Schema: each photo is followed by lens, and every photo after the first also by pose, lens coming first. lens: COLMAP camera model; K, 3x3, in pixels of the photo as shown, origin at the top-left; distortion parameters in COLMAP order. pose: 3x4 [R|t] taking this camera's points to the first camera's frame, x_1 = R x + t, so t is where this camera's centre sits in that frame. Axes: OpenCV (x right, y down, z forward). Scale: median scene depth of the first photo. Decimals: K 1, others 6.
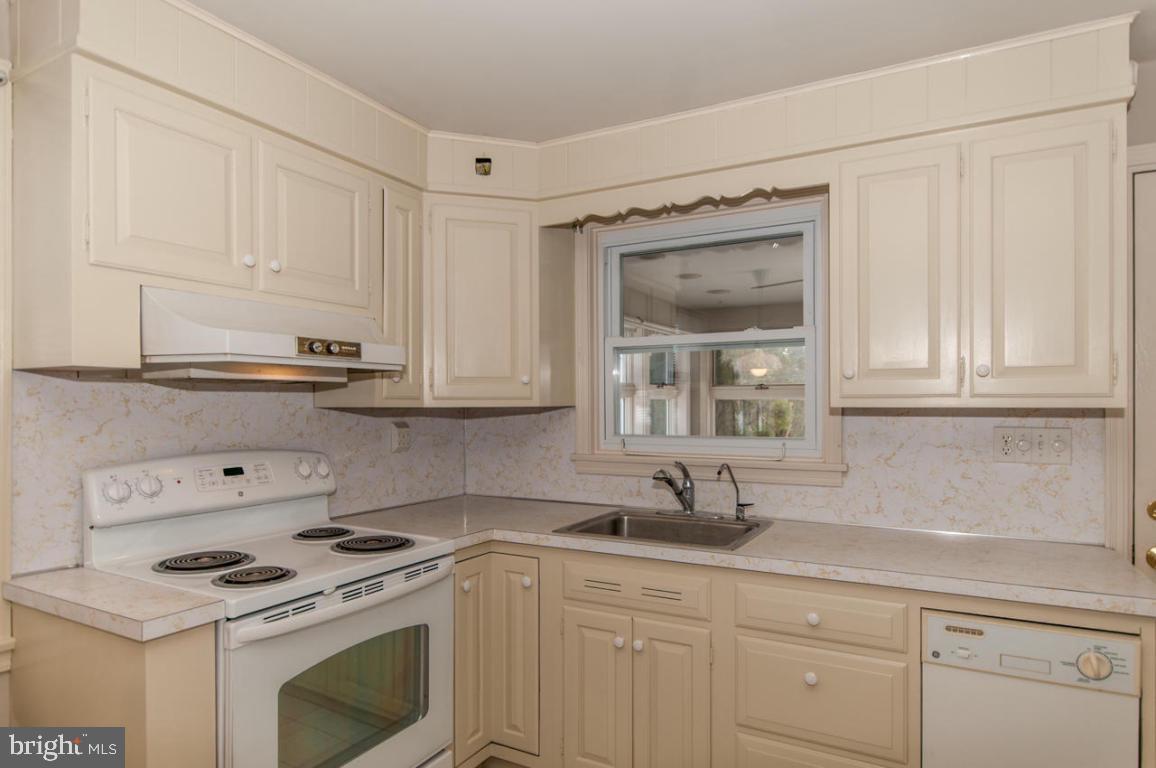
lens RADIAL K [[674.0, 0, 581.2], [0, 674.0, 401.8], [0, 0, 1]] dist [-0.000776, 0.000877]
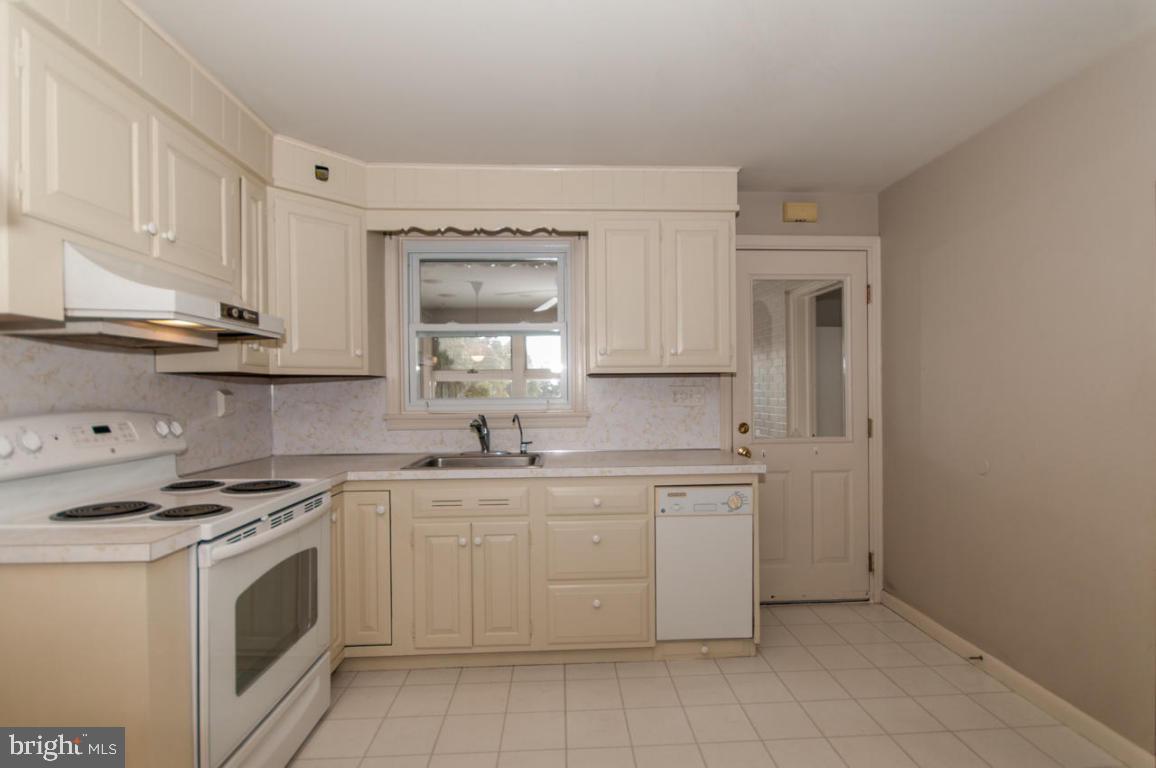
lens RADIAL K [[563.3, 0, 582.1], [0, 563.3, 391.9], [0, 0, 1]] dist [0.001771, 0.000260]
pose [[0.853701, -0.007543, 0.520708, -0.328584], [0.007601, 0.999969, 0.002023, 0.048228], [-0.520707, 0.002231, 0.853732, -0.112405]]
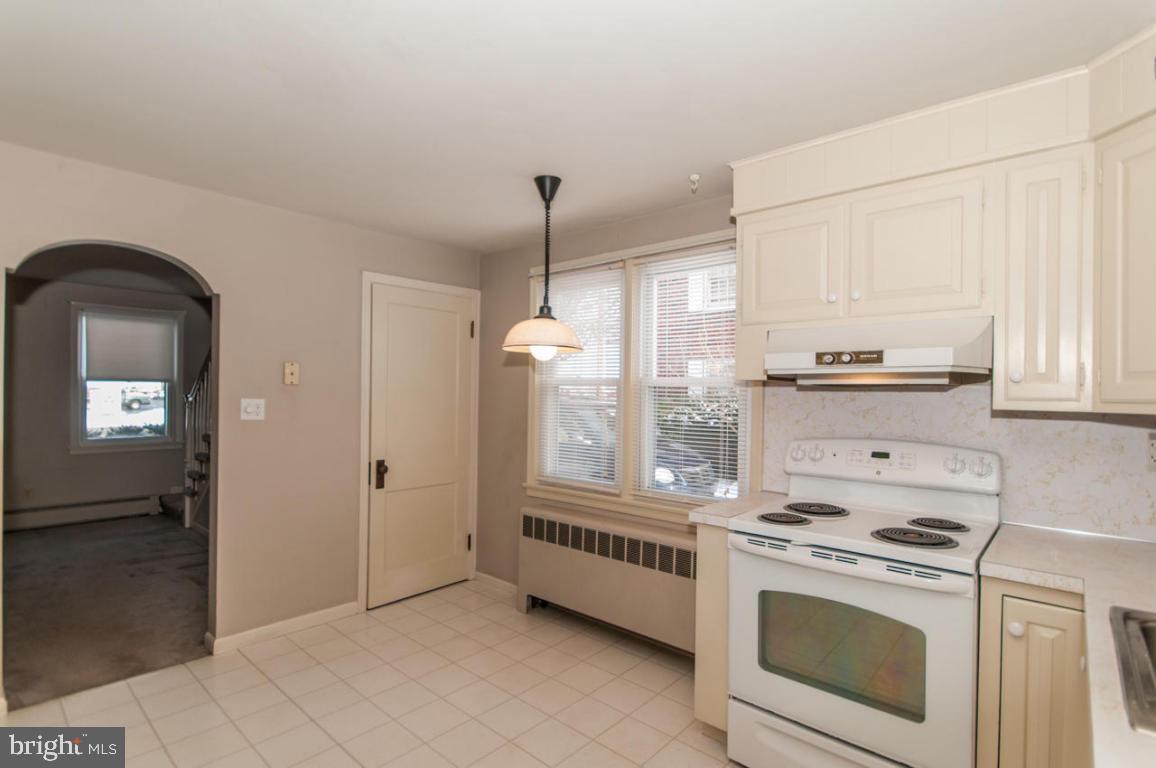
lens RADIAL K [[563.3, 0, 582.1], [0, 563.3, 391.9], [0, 0, 1]] dist [0.001771, 0.000260]
pose [[-0.213474, -0.002394, -0.976946, 0.642636], [-0.012368, 0.999923, 0.000253, -0.010370], [0.976871, 0.012137, -0.213487, 0.652538]]
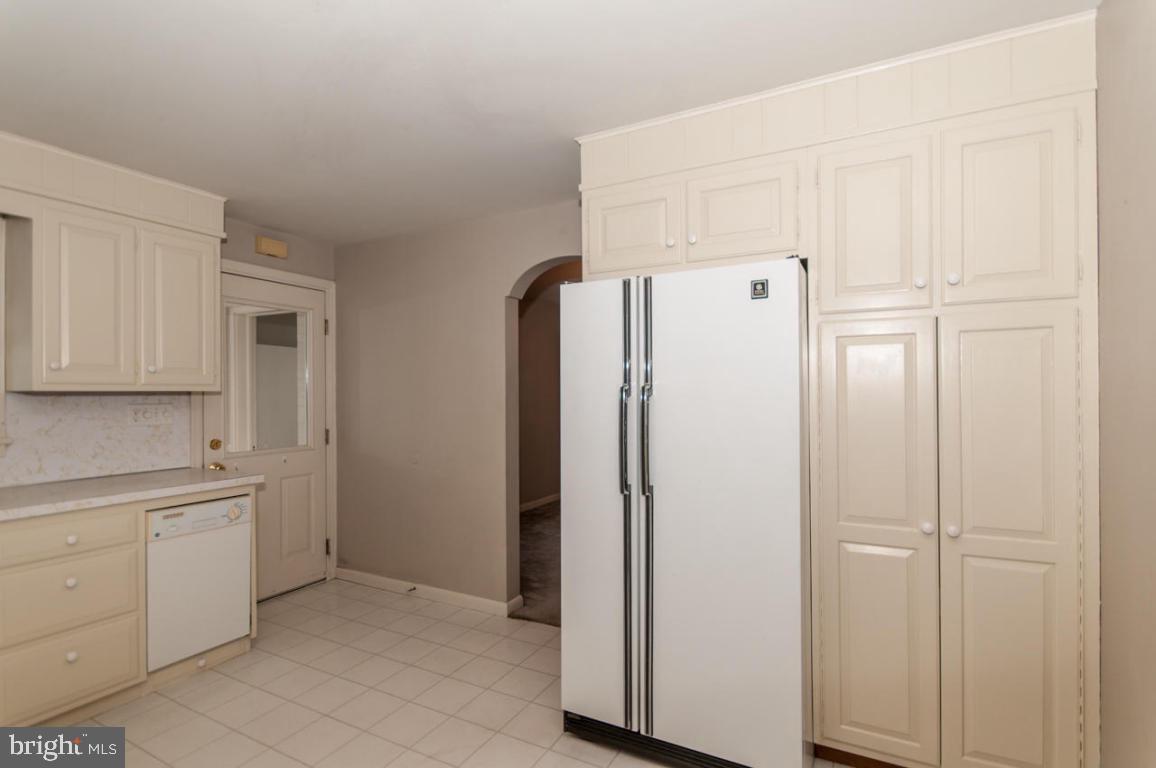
lens RADIAL K [[563.3, 0, 582.1], [0, 563.3, 391.9], [0, 0, 1]] dist [0.001771, 0.000260]
pose [[-0.006639, 0.004600, 0.999967, -0.718762], [0.006668, 0.999967, -0.004556, 0.021718], [-0.999956, 0.006637, -0.006670, -0.050171]]
